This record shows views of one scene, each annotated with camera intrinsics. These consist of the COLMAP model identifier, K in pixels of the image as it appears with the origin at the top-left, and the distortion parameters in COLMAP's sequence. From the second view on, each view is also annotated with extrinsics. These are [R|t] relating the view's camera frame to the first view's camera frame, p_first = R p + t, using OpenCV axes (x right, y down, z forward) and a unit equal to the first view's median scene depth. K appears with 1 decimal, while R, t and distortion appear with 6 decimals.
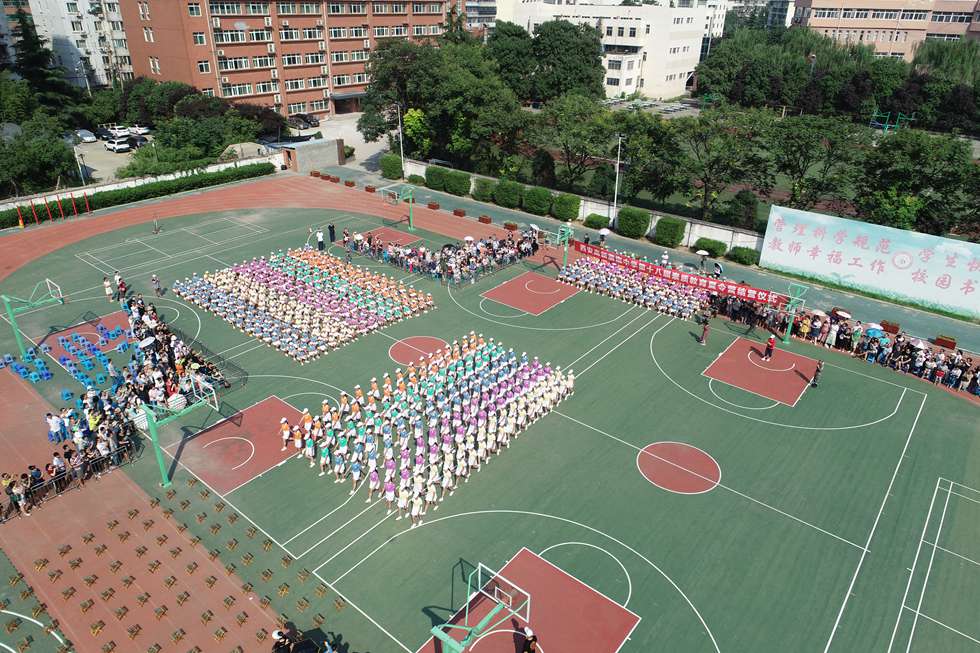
lens RADIAL K [[655.2, 0, 487.0], [0, 655.2, 329.8], [0, 0, 1]] dist [-0.000002, -0.002947]
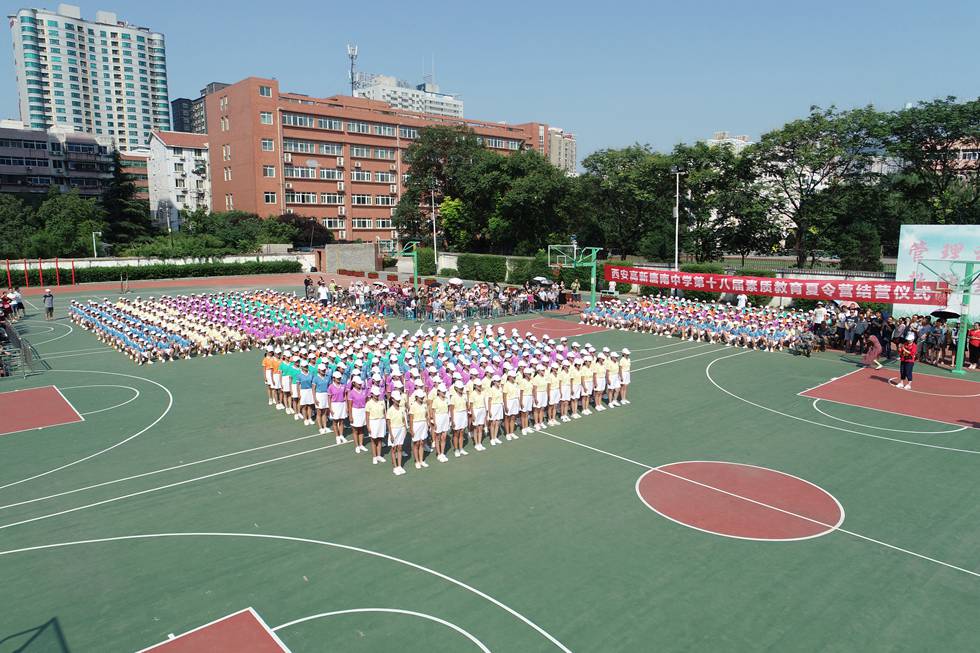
lens RADIAL K [[655.2, 0, 487.7], [0, 655.2, 330.2], [0, 0, 1]] dist [-0.000002, -0.002947]
pose [[0.987054, 0.013936, -0.159783, 0.079844], [-0.062240, 0.951431, -0.301506, 0.097359], [0.147820, 0.307547, 0.939981, 0.218249]]
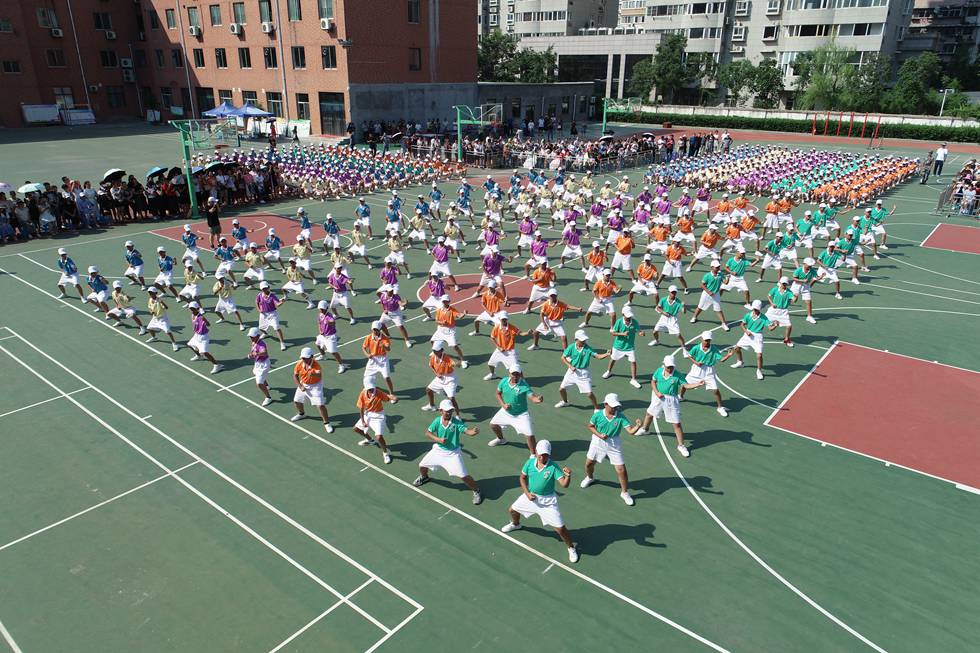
lens RADIAL K [[655.2, 0, 482.6], [0, 655.2, 336.8], [0, 0, 1]] dist [-0.000002, -0.002947]
pose [[0.004416, 0.356649, -0.934228, 0.341601], [-0.462705, 0.828939, 0.314267, 0.025686], [0.886502, 0.430884, 0.168683, 0.371929]]
